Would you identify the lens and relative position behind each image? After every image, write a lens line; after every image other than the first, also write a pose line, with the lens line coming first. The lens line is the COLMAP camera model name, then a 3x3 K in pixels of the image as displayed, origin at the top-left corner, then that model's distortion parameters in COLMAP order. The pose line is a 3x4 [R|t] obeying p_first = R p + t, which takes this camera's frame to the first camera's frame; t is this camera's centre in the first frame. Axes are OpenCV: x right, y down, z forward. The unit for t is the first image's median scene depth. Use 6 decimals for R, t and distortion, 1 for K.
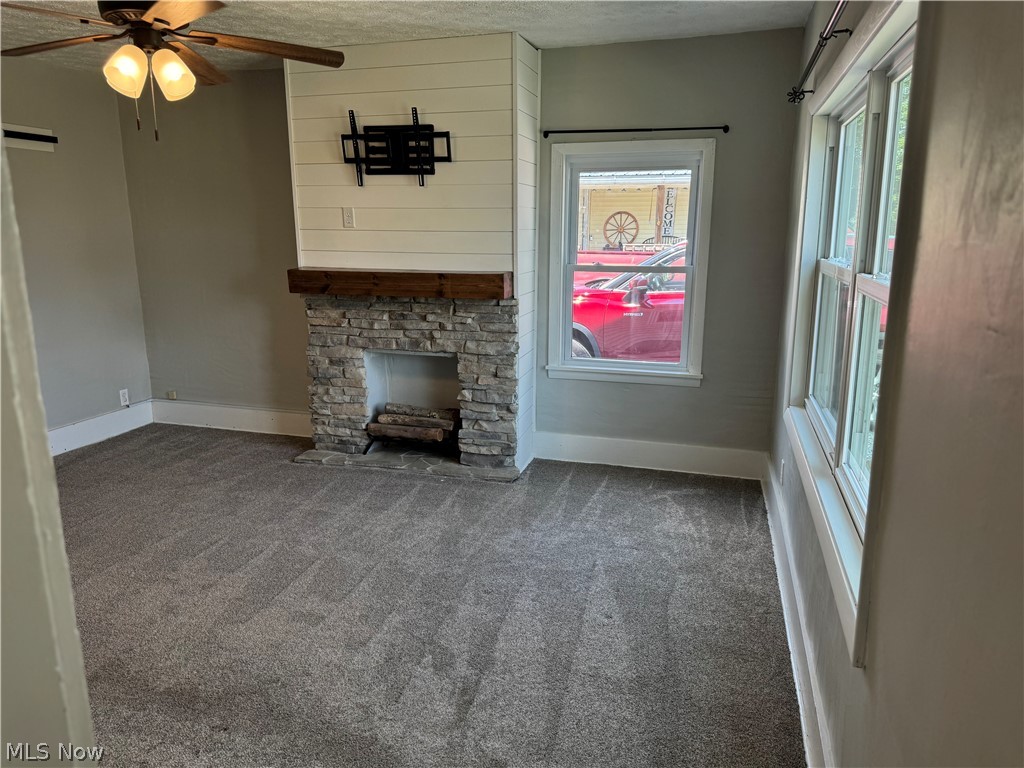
lens RADIAL K [[721.1, 0, 512.0], [0, 721.1, 384.0], [0, 0, 1]] dist [0.067824, -0.081258]
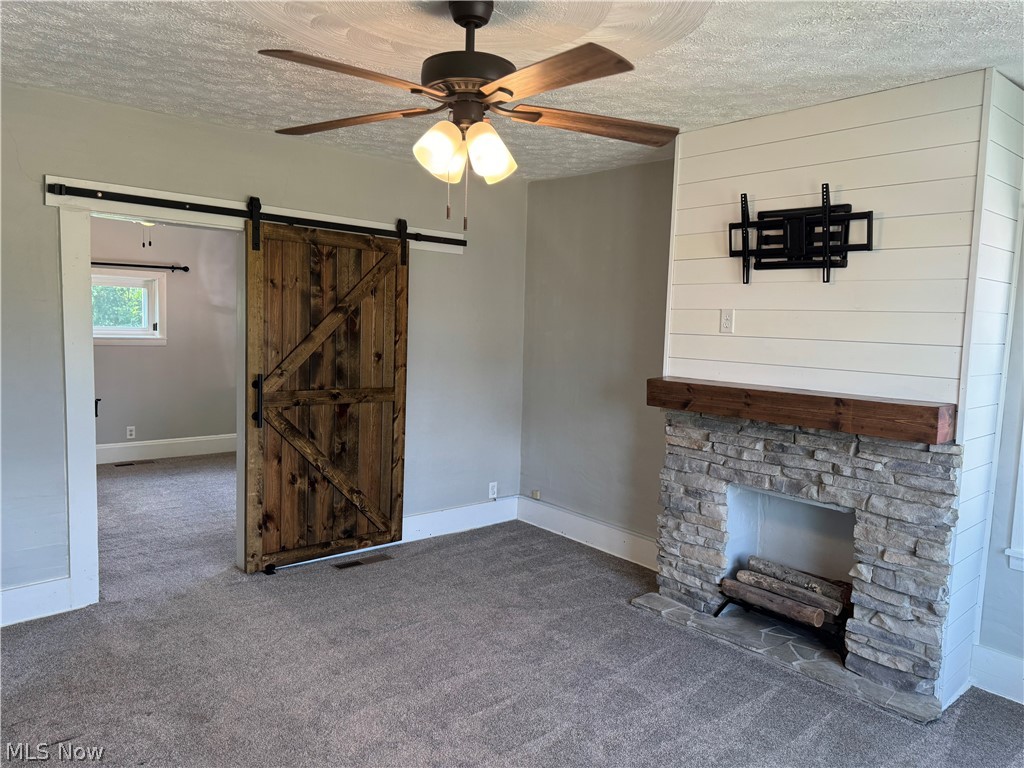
lens RADIAL K [[721.1, 0, 512.0], [0, 721.1, 384.0], [0, 0, 1]] dist [0.067824, -0.081258]
pose [[0.835354, 0.075081, -0.544561, 0.023642], [-0.143401, 0.986092, -0.084019, -0.055395], [0.530678, 0.148276, 0.834503, 0.198514]]
